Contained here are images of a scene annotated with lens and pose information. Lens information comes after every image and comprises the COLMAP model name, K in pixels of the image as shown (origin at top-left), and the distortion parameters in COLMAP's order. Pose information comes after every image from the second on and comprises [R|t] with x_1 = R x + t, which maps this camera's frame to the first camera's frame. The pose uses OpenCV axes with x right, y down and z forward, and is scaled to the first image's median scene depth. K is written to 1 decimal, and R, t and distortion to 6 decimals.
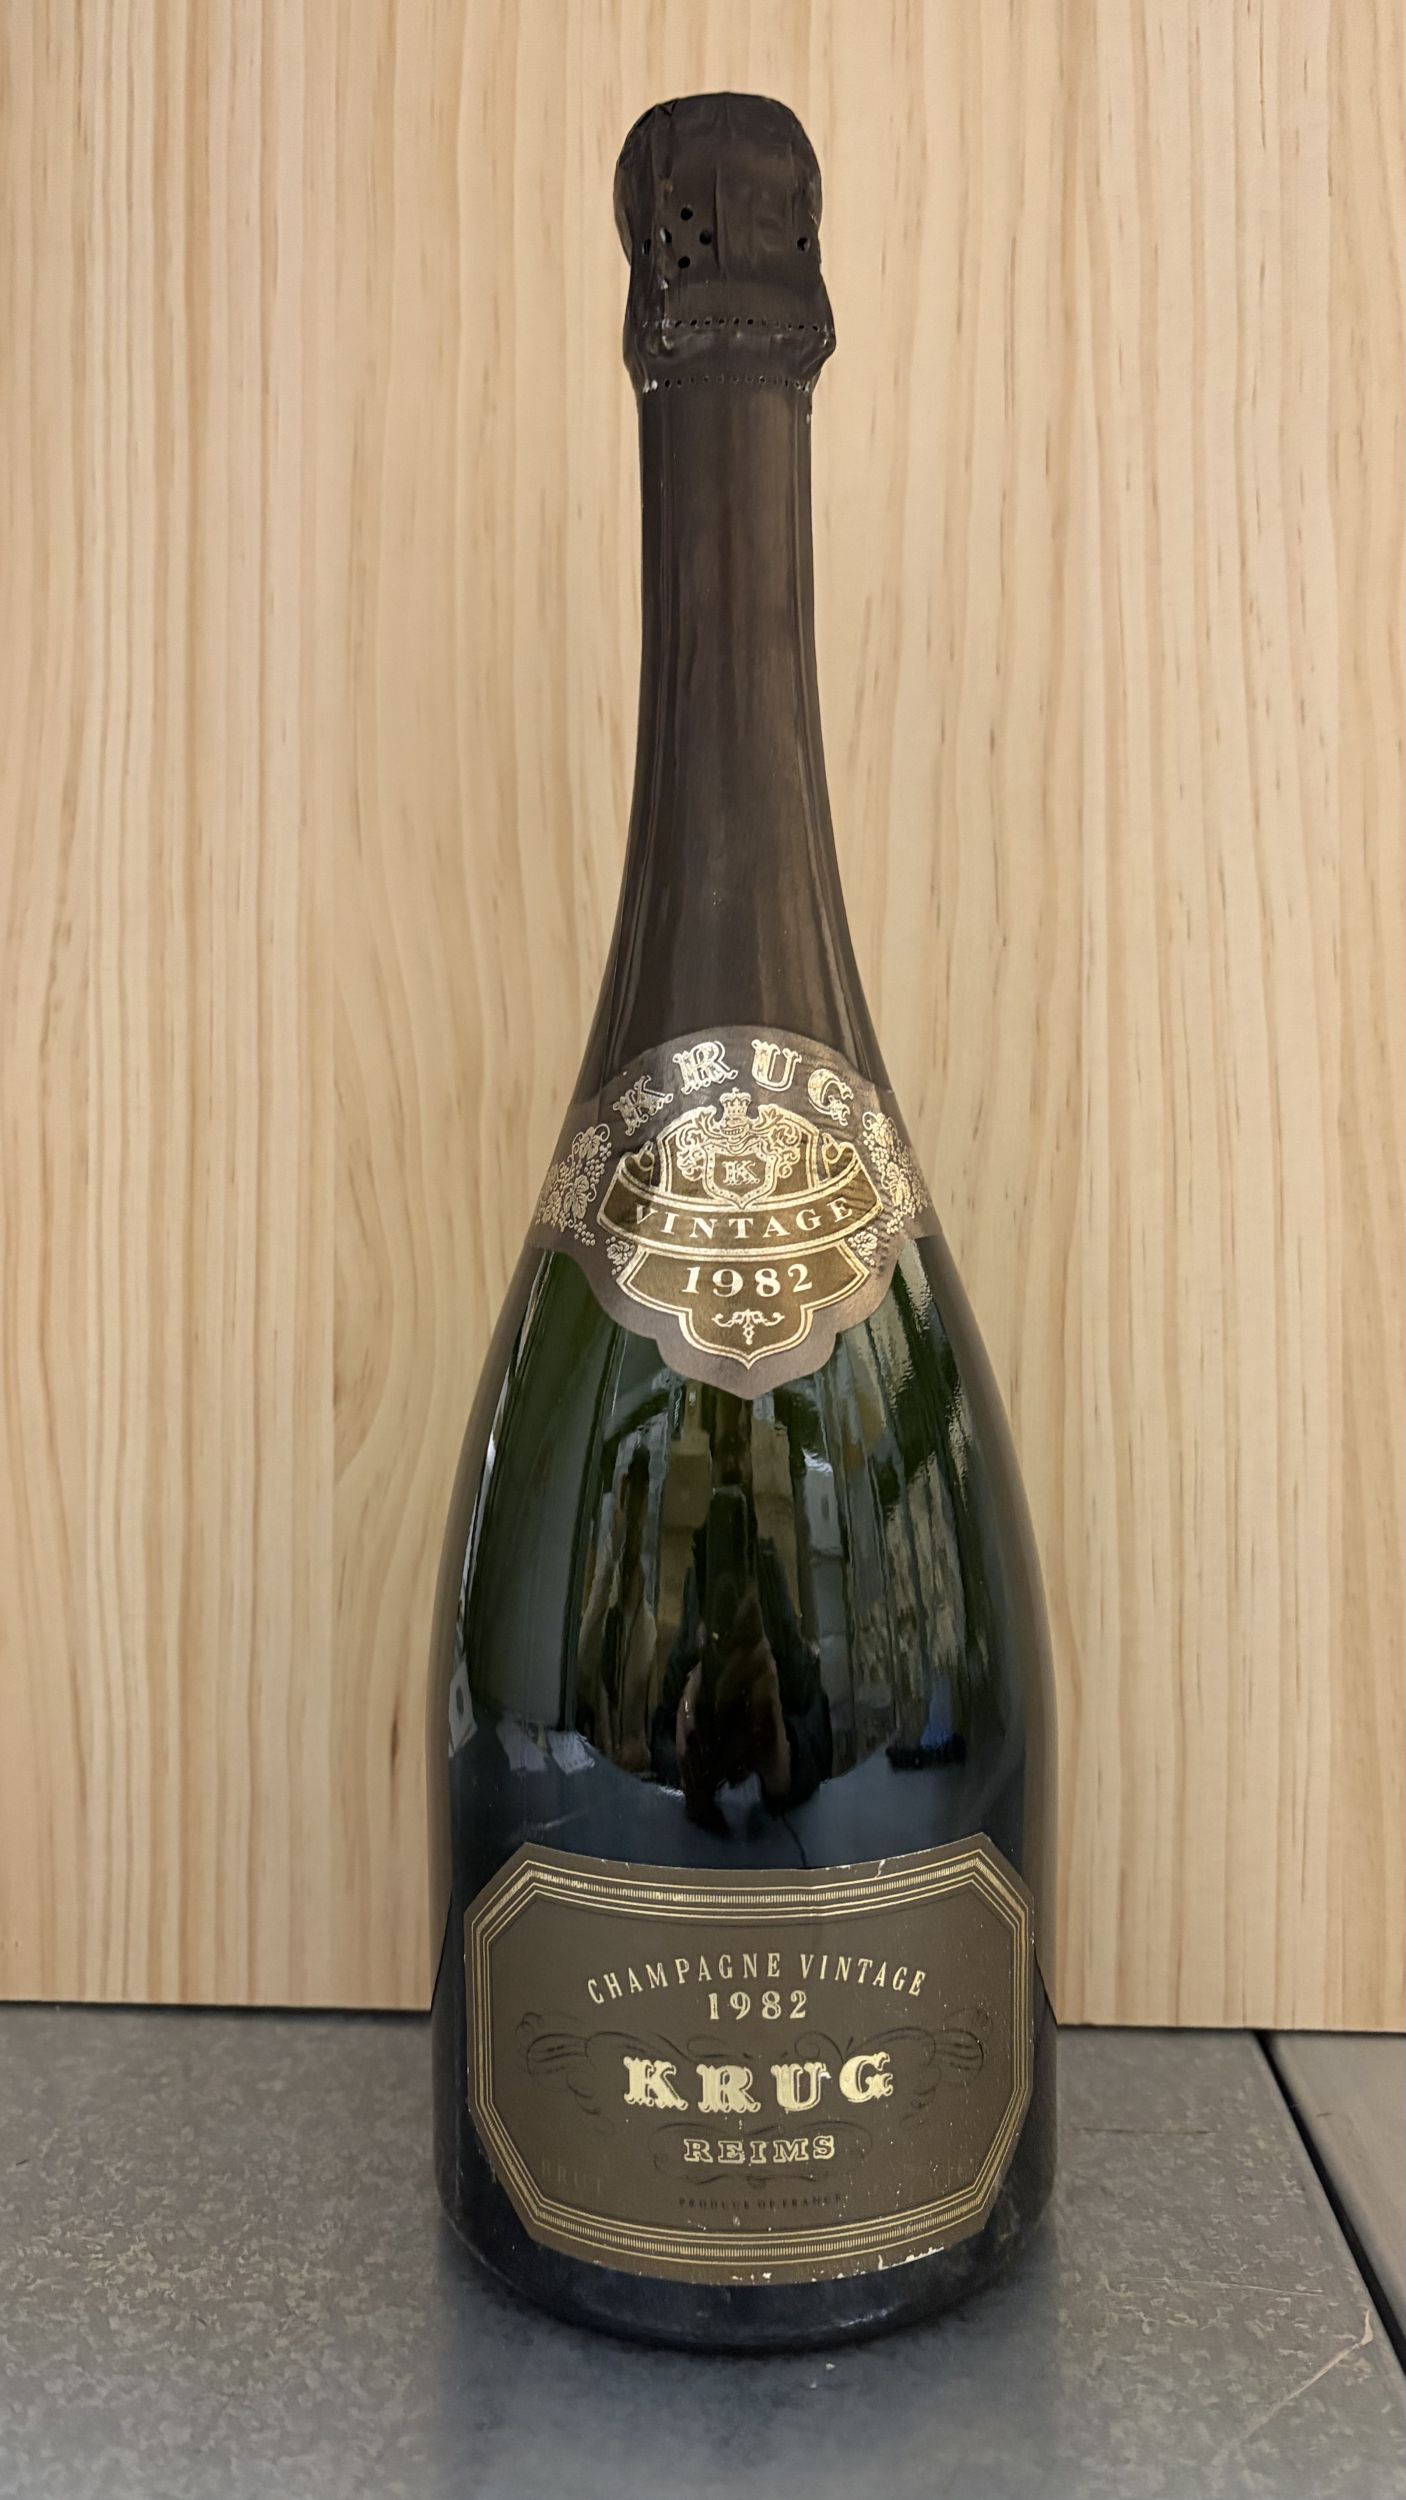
lens RADIAL K [[1923.3, 0, 709.0], [0, 1923.3, 1253.1], [0, 0, 1]] dist [0.010178, -0.039614]
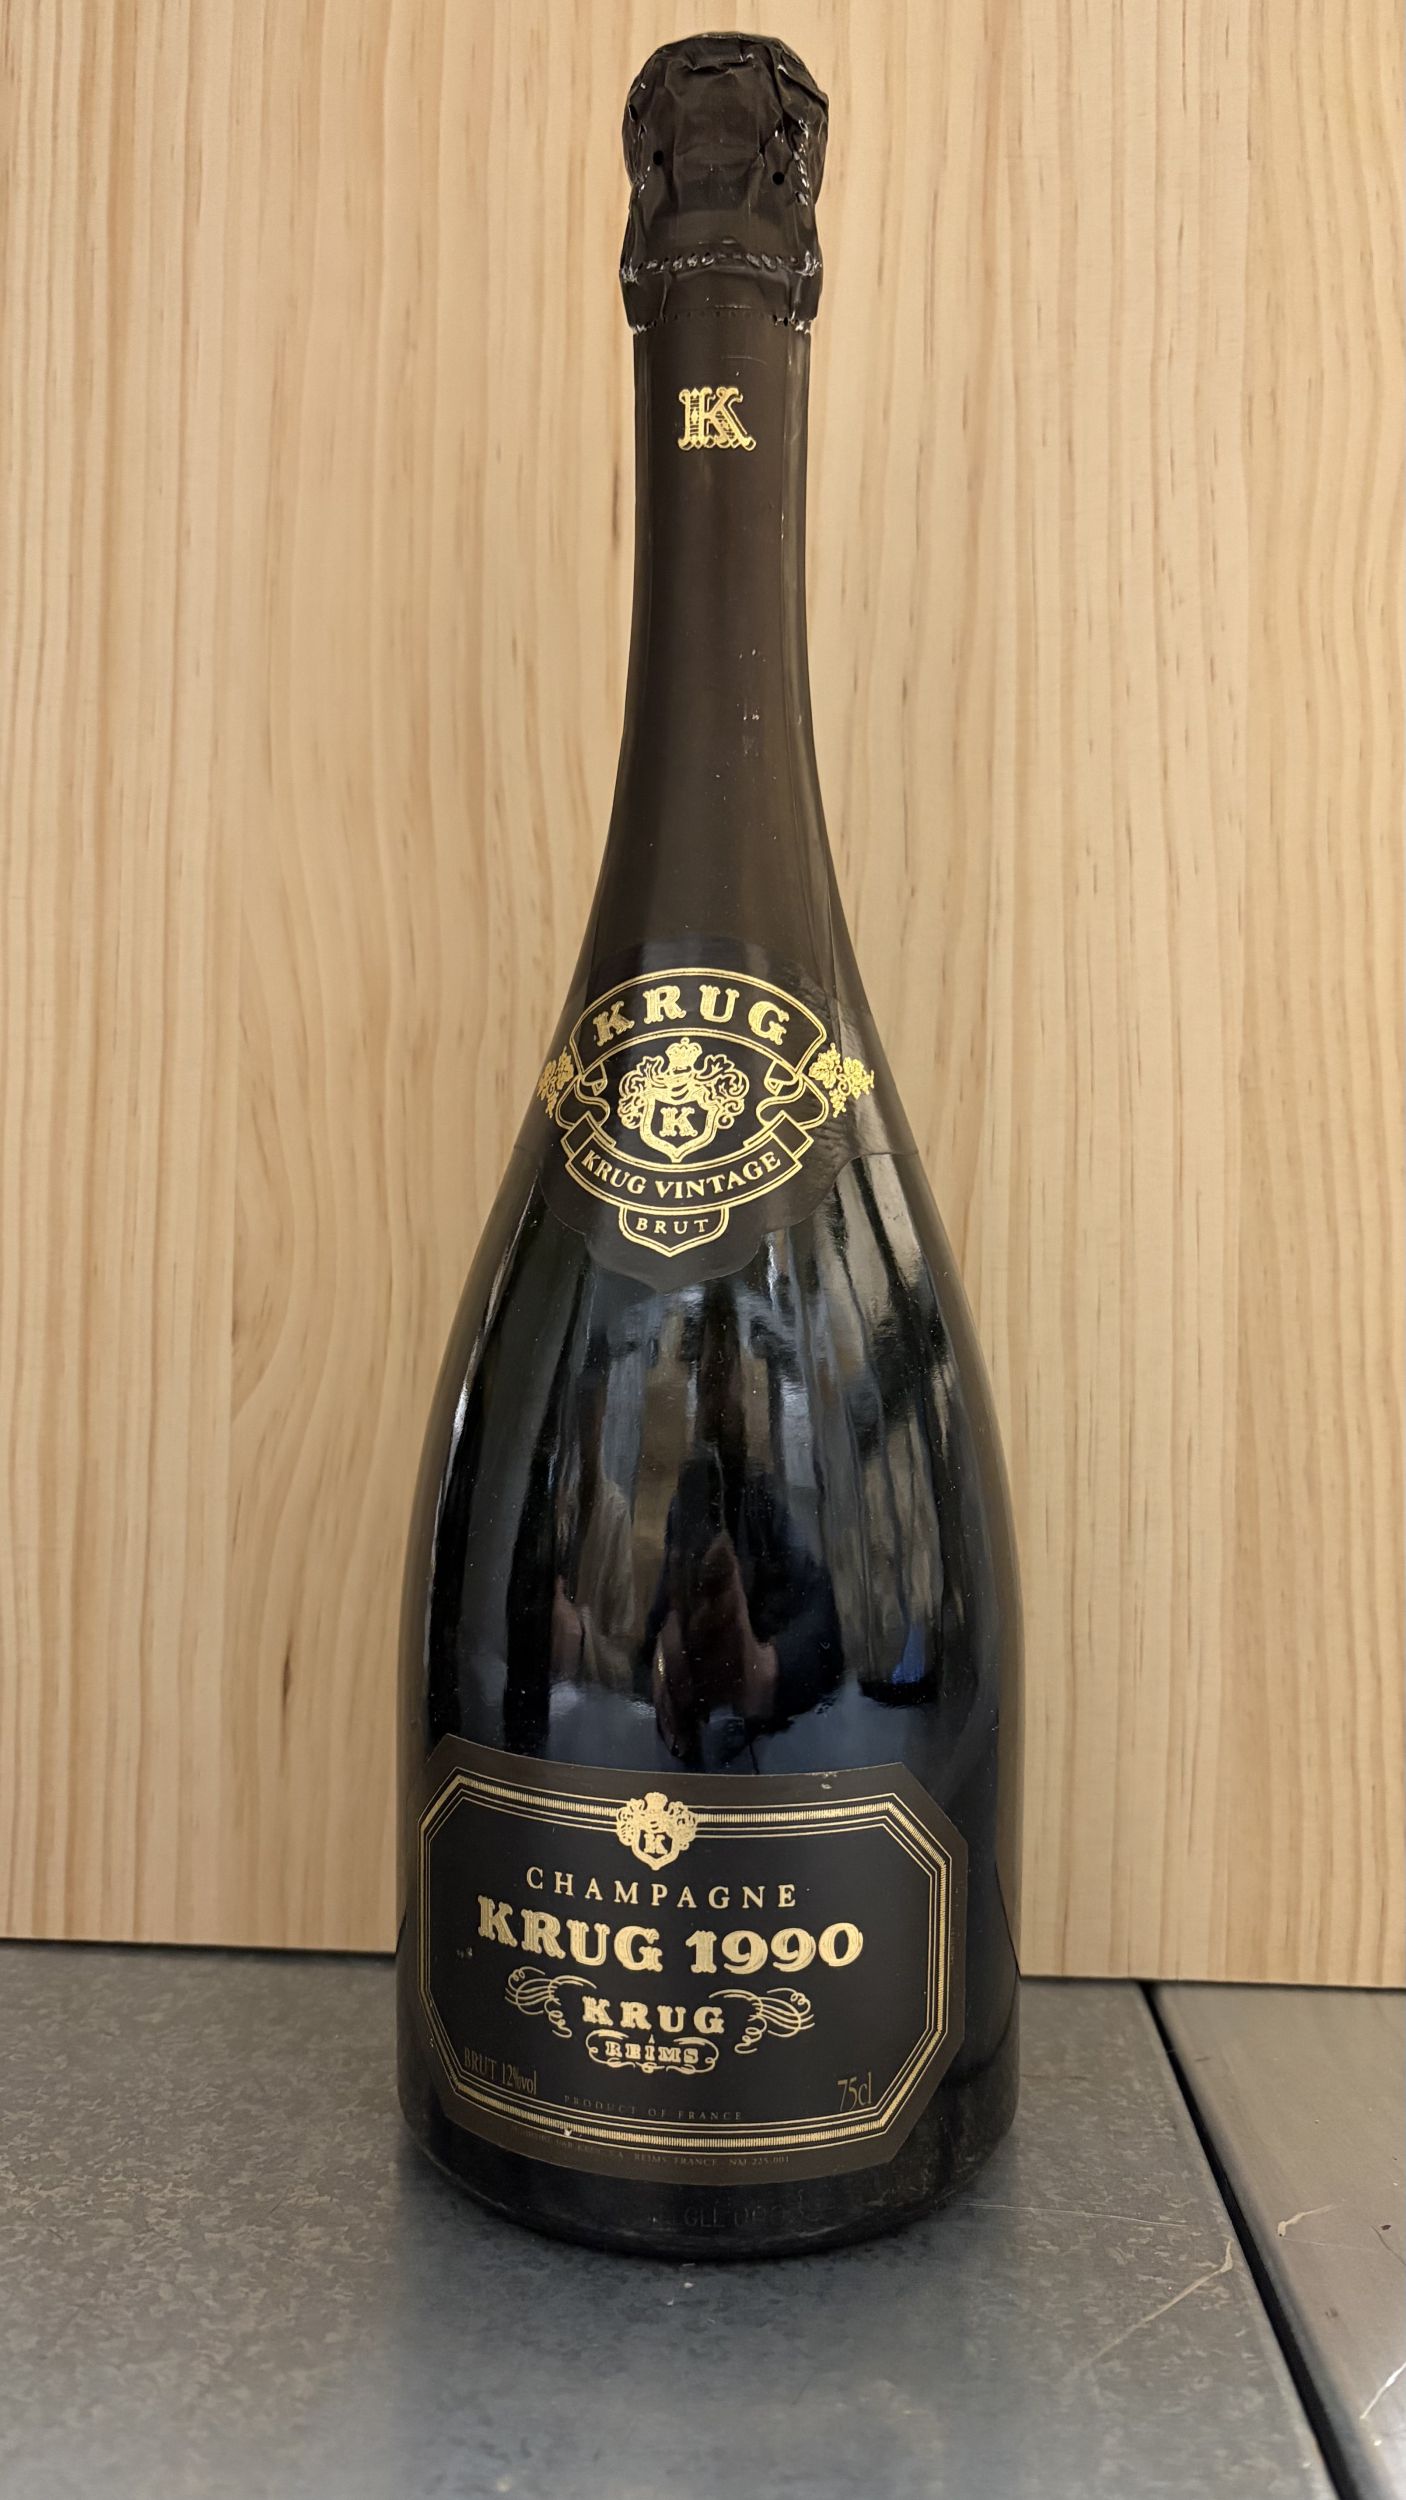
lens RADIAL K [[1923.3, 0, 702.0], [0, 1923.3, 1259.0], [0, 0, 1]] dist [0.010178, -0.039614]
pose [[0.999633, 0.020653, 0.017511, 0.030362], [-0.020575, 0.999778, -0.004629, 0.037078], [-0.017602, 0.004267, 0.999836, -0.000516]]
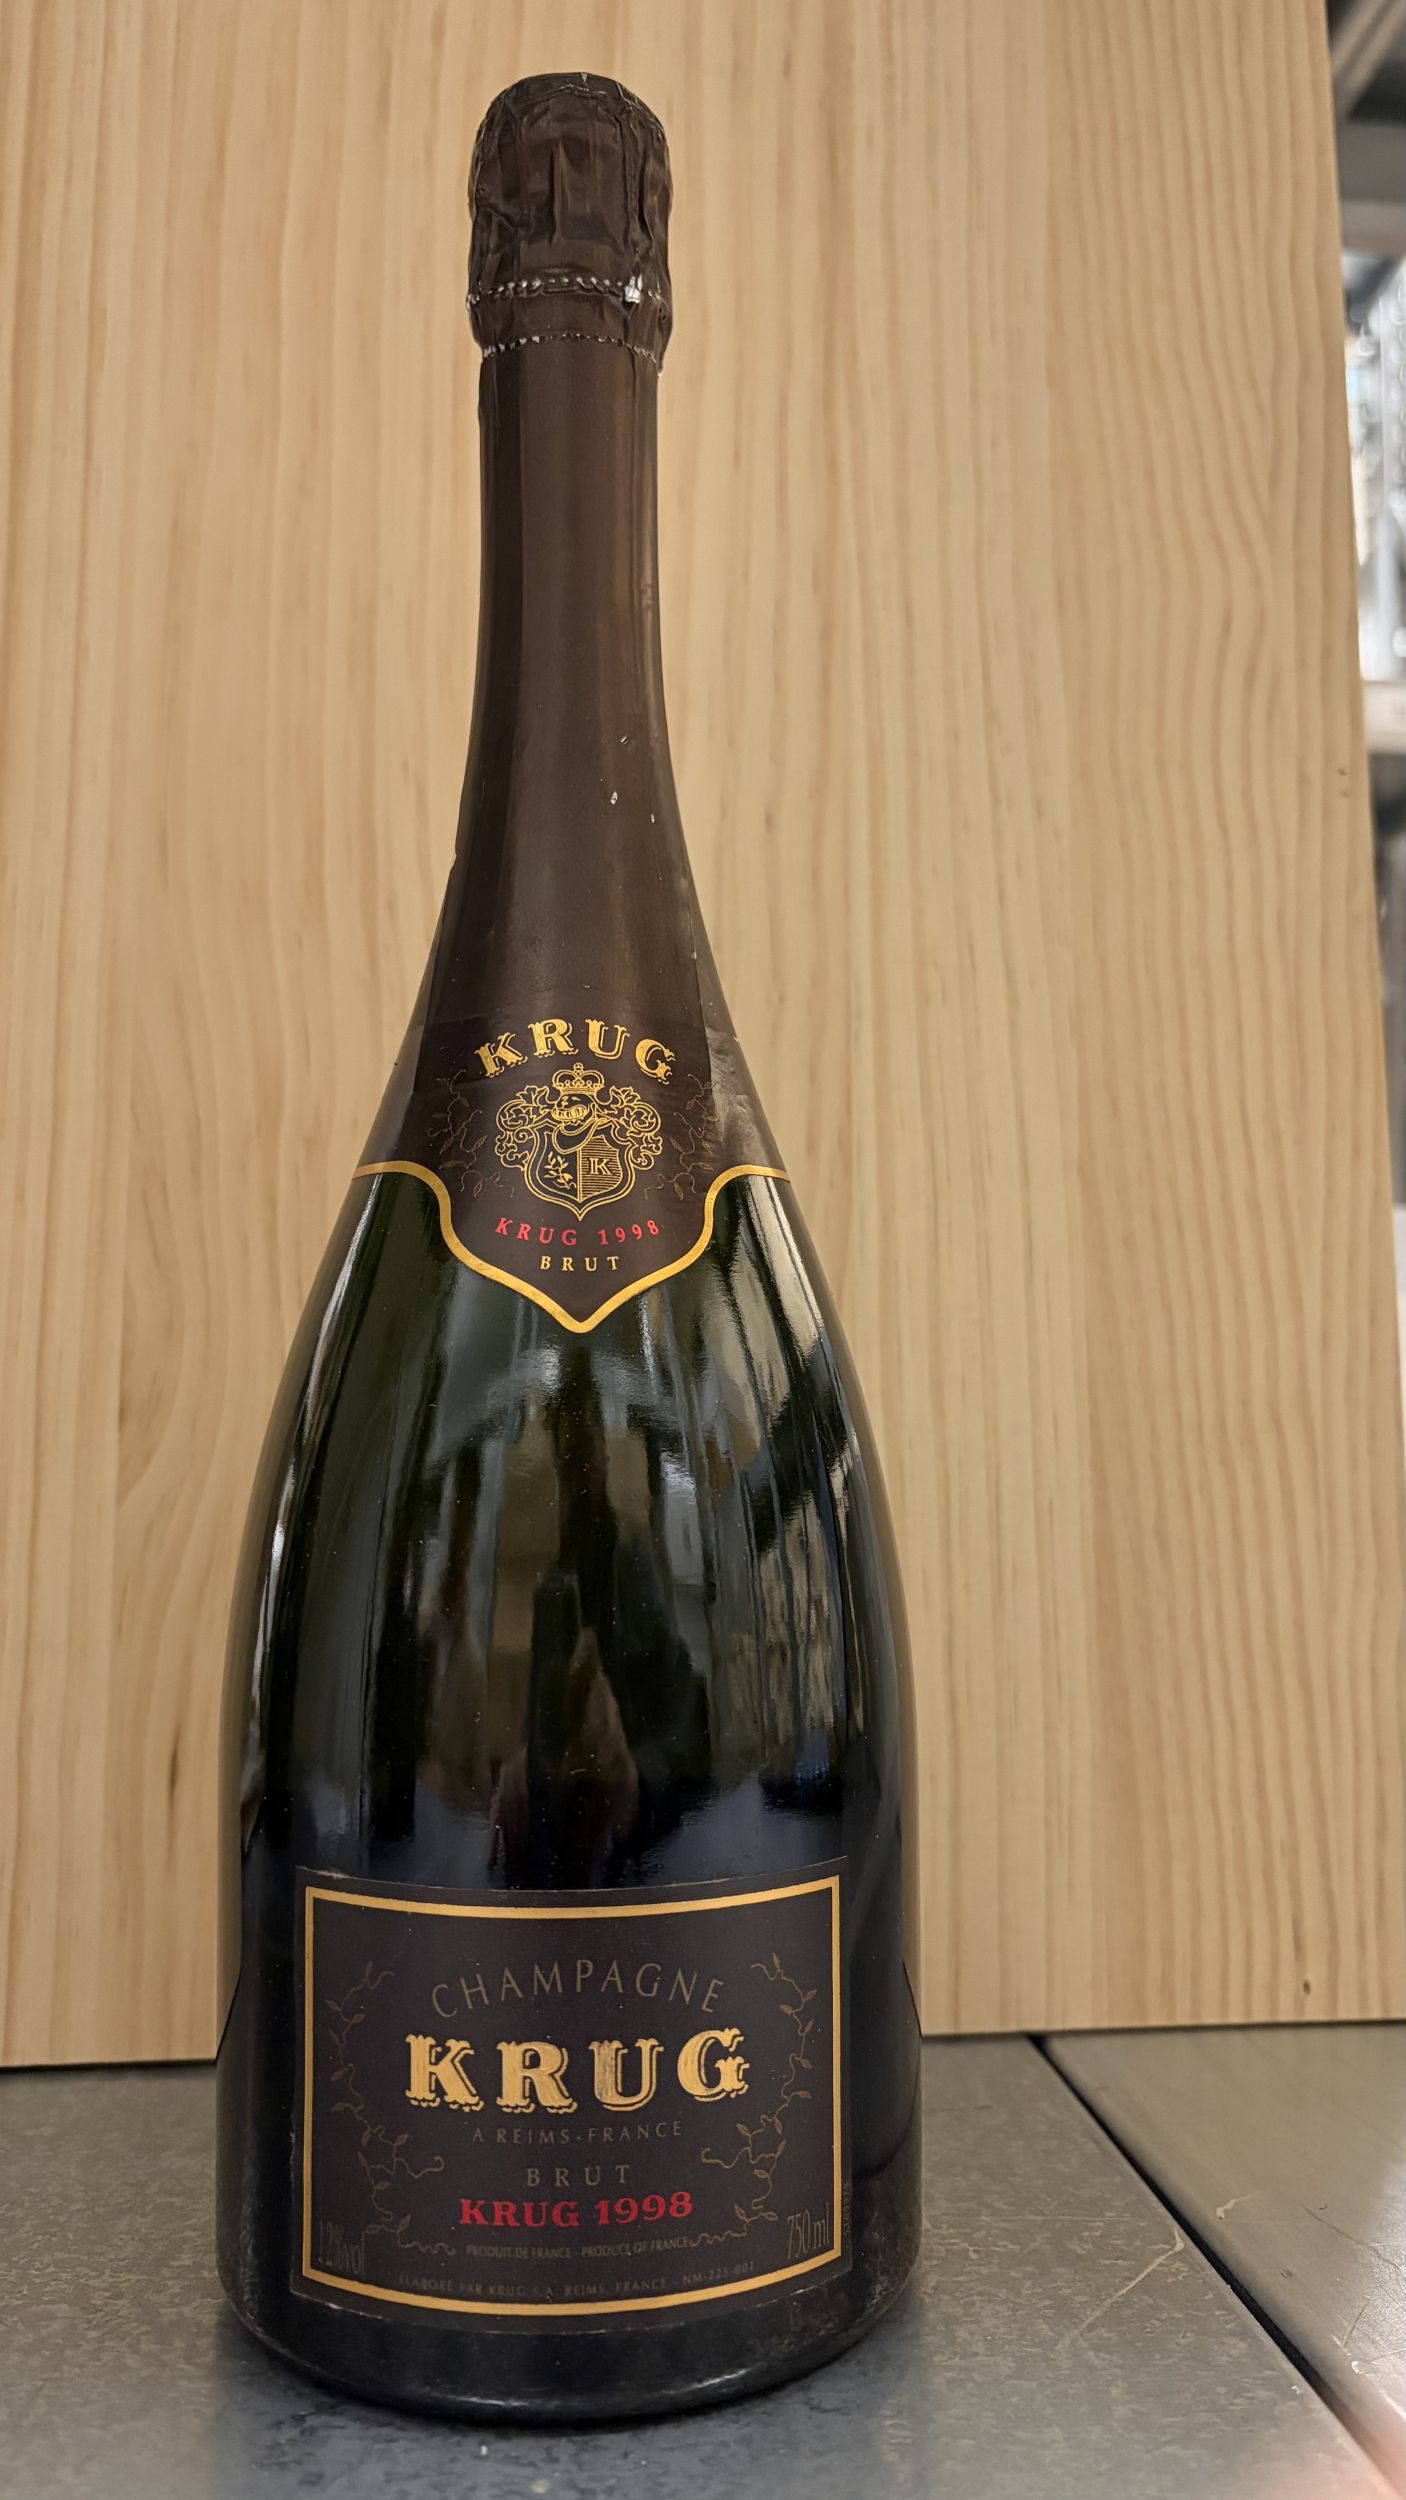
lens RADIAL K [[1923.3, 0, 709.1], [0, 1923.3, 1253.2], [0, 0, 1]] dist [0.010178, -0.039614]
pose [[0.983383, 0.021126, 0.180307, -0.078977], [0.003141, 0.991078, -0.133249, 0.125387], [-0.181513, 0.131601, 0.974543, -0.029844]]
